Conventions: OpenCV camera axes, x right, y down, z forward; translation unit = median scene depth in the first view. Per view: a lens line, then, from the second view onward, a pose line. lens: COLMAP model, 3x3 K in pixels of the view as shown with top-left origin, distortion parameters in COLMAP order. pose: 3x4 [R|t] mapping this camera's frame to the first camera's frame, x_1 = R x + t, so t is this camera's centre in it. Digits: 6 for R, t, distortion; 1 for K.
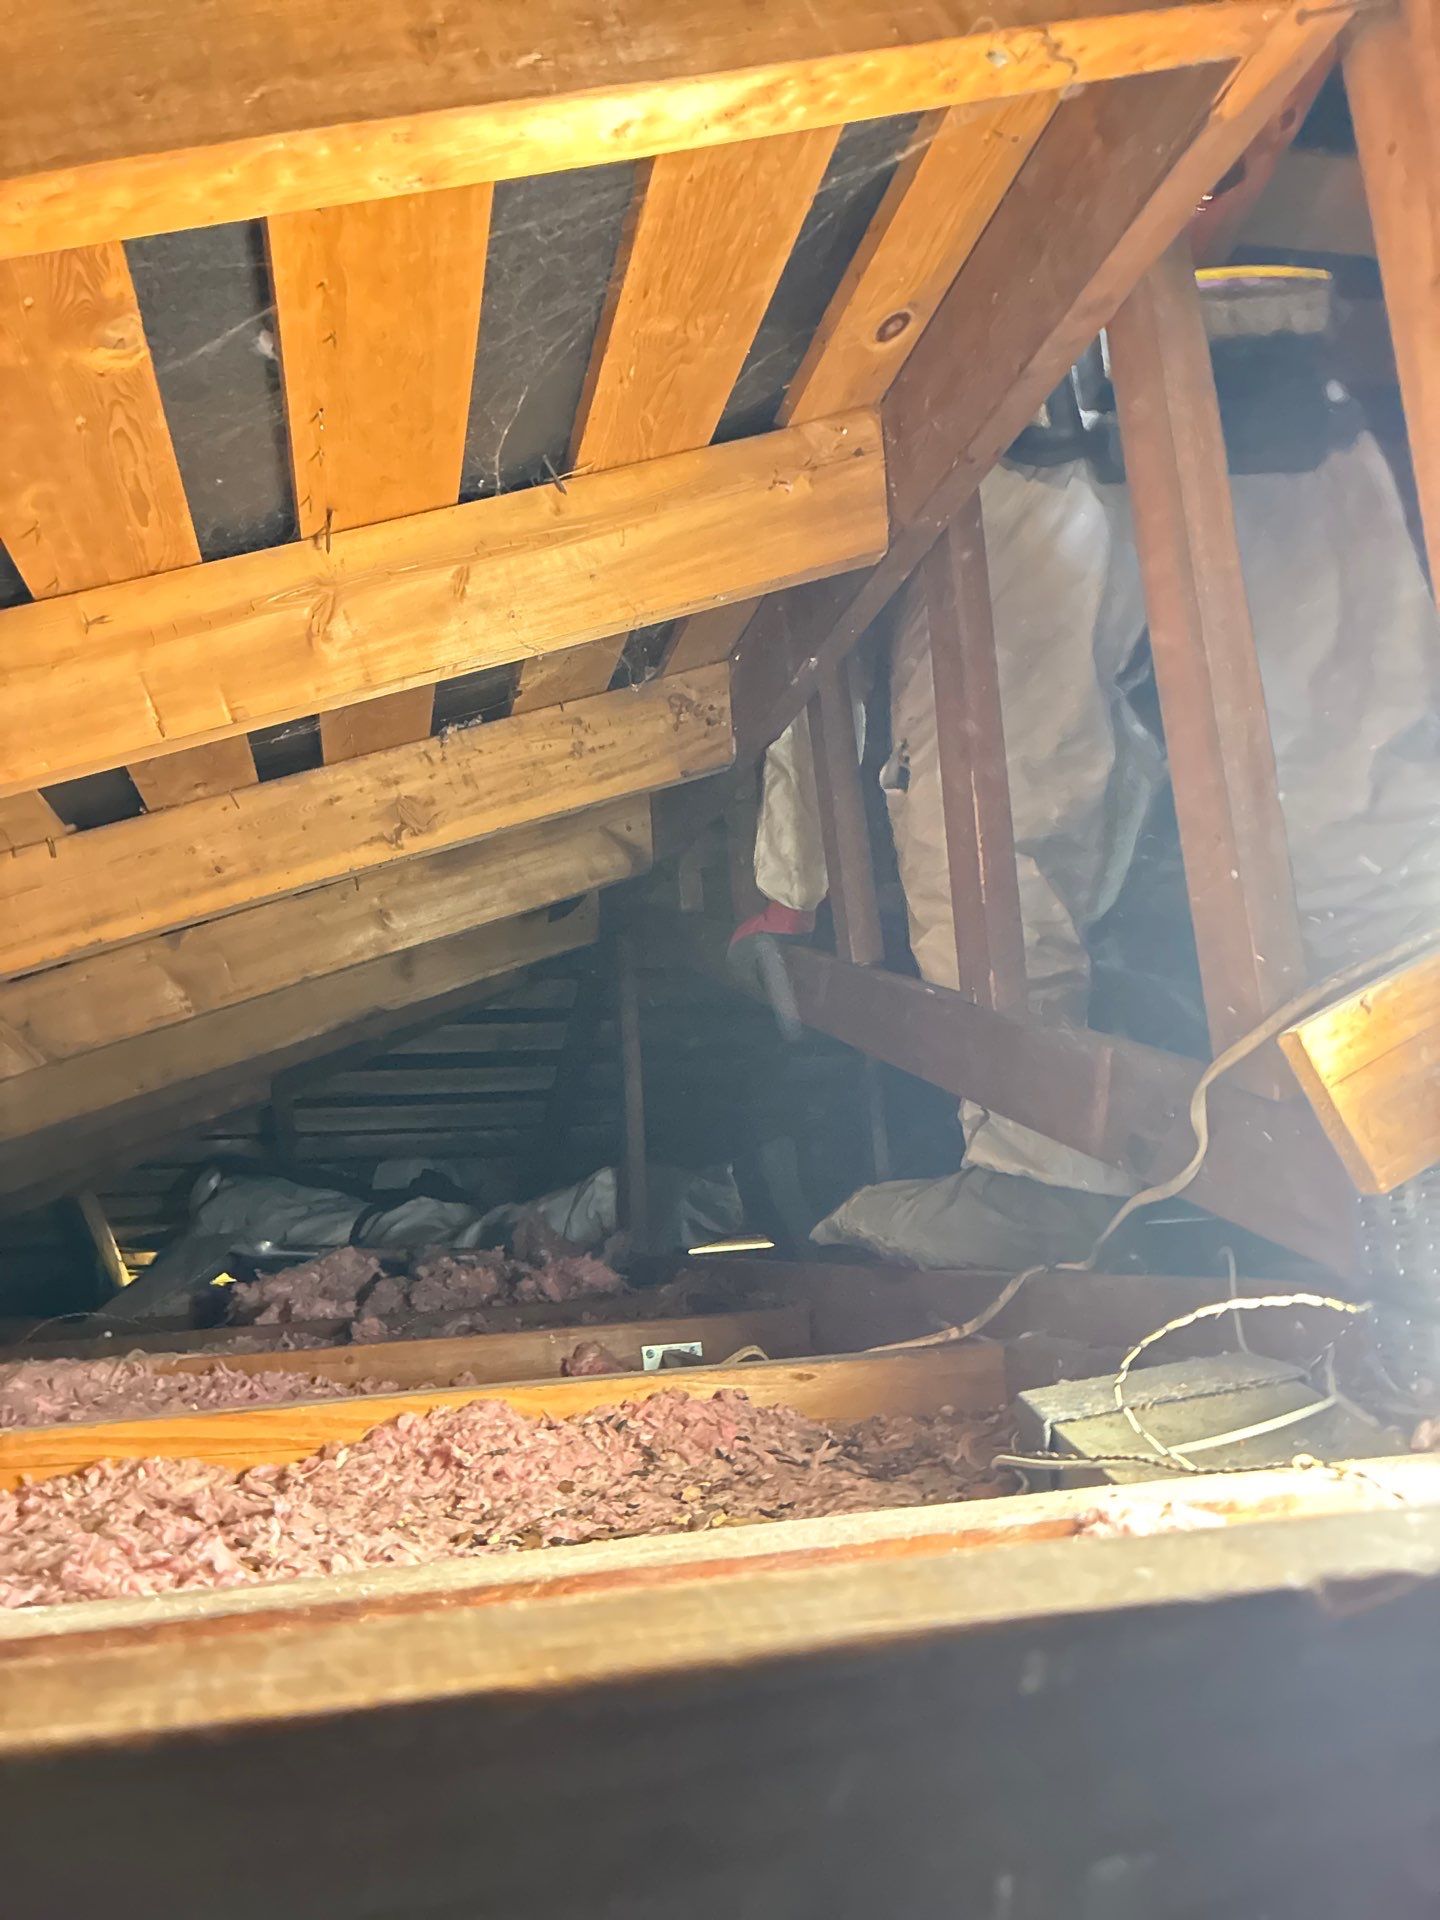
lens RADIAL K [[1418.2, 0, 730.9], [0, 1418.2, 964.3], [0, 0, 1]] dist [0.005017, -0.011217]
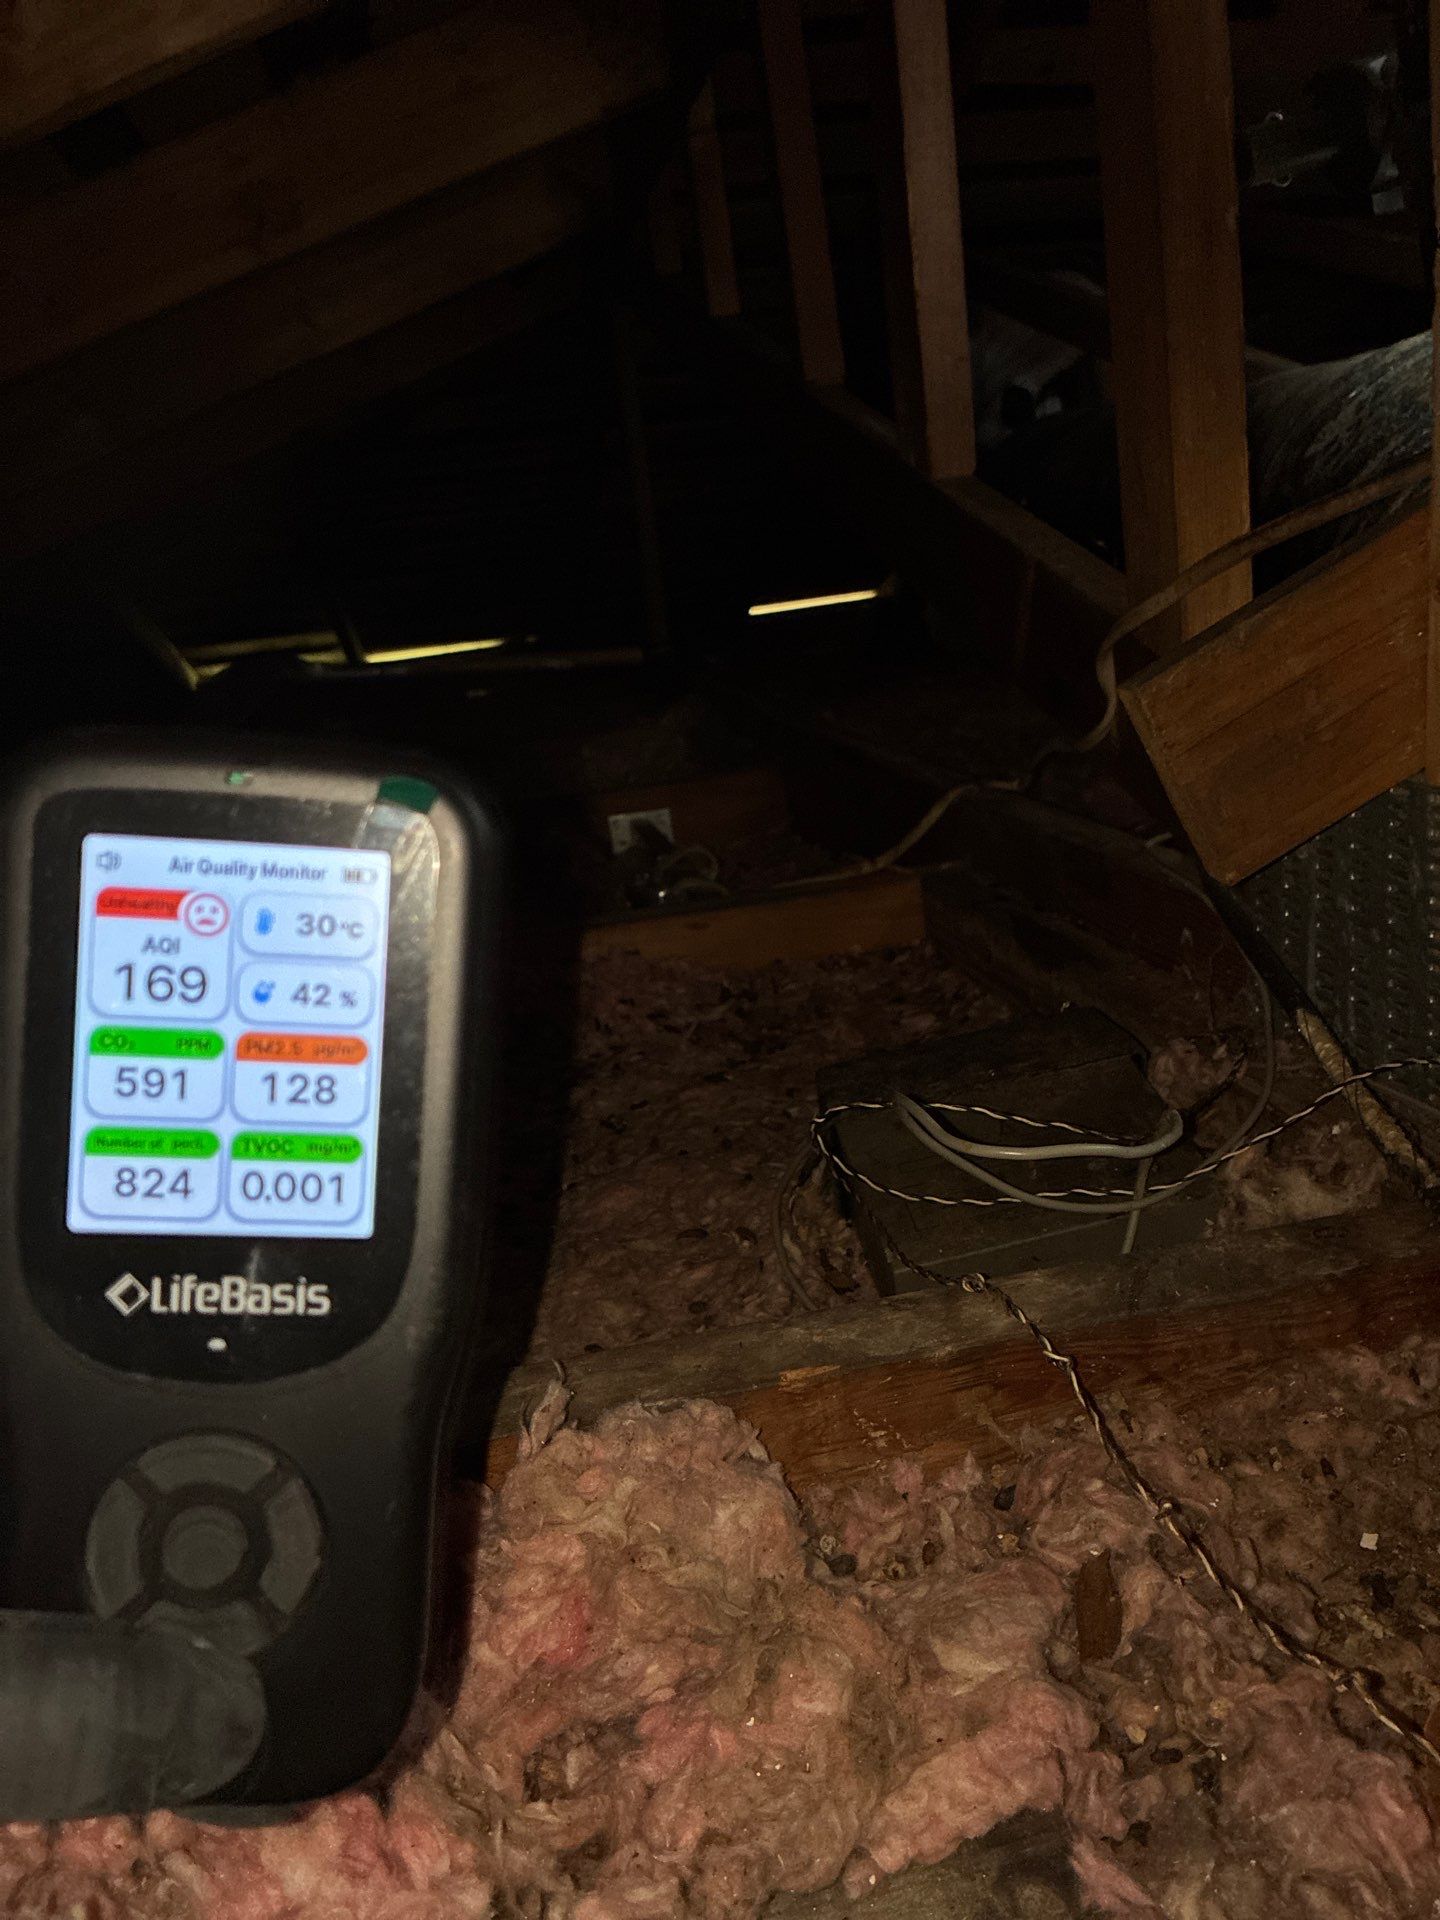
lens RADIAL K [[1418.2, 0, 730.9], [0, 1418.2, 964.3], [0, 0, 1]] dist [0.005017, -0.011217]
pose [[0.996512, -0.033595, -0.076382, 0.144314], [0.064146, 0.893861, 0.443732, -0.101962], [0.053368, -0.447085, 0.892898, 0.153297]]
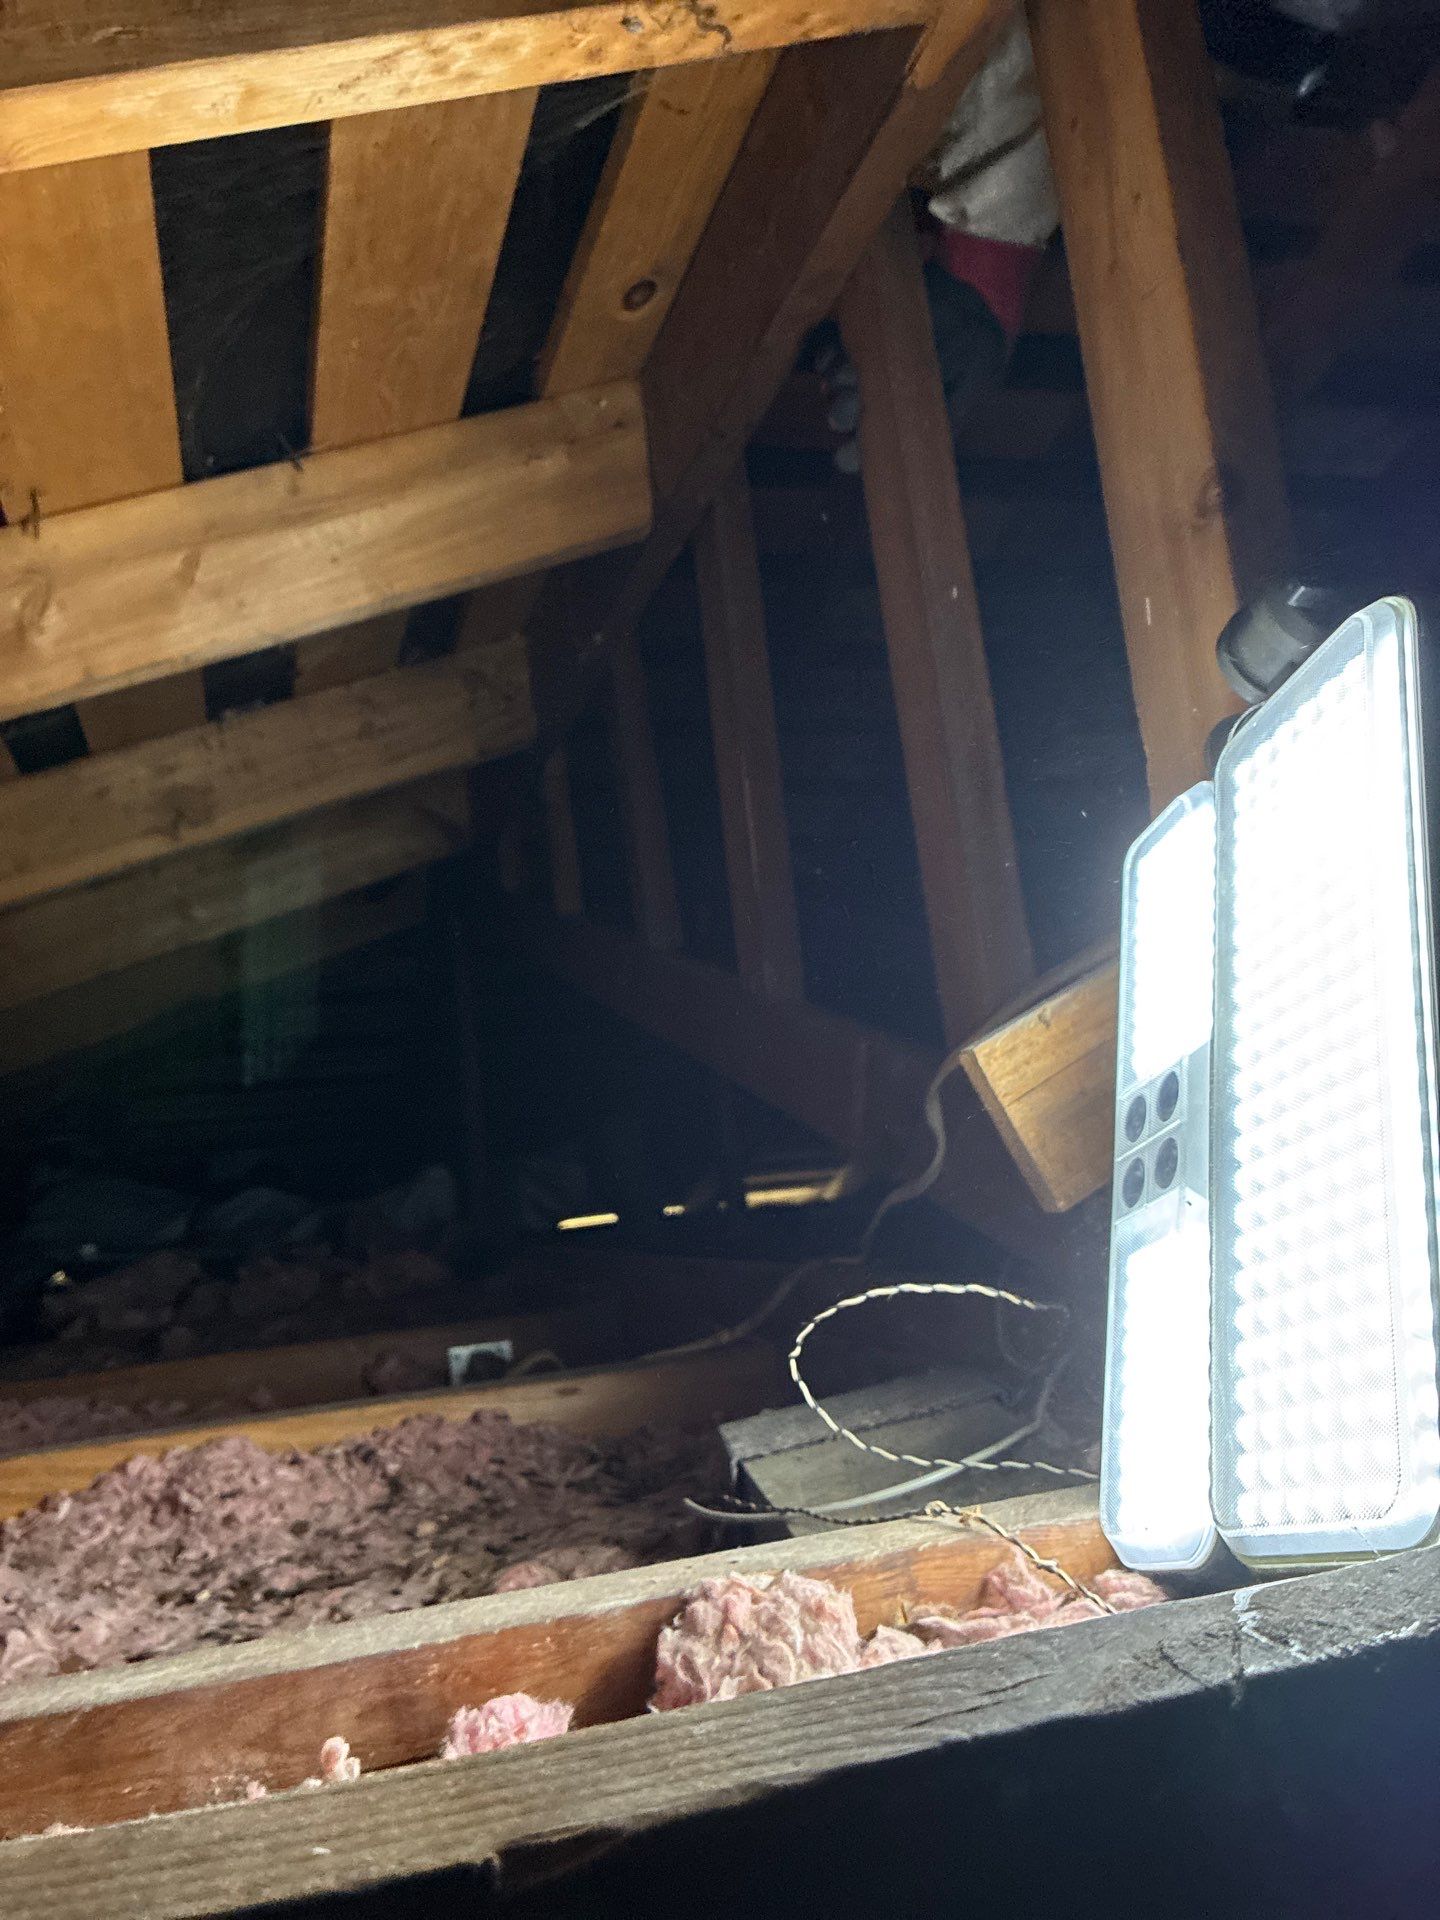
lens RADIAL K [[1438.1, 0, 720.0], [0, 1438.1, 960.0], [0, 0, 1]] dist [0.001728, -0.004148]
pose [[0.996805, -0.032969, 0.072758, 0.094264], [0.031032, 0.999138, 0.027590, -0.028350], [-0.073605, -0.025244, 0.996968, 0.018250]]
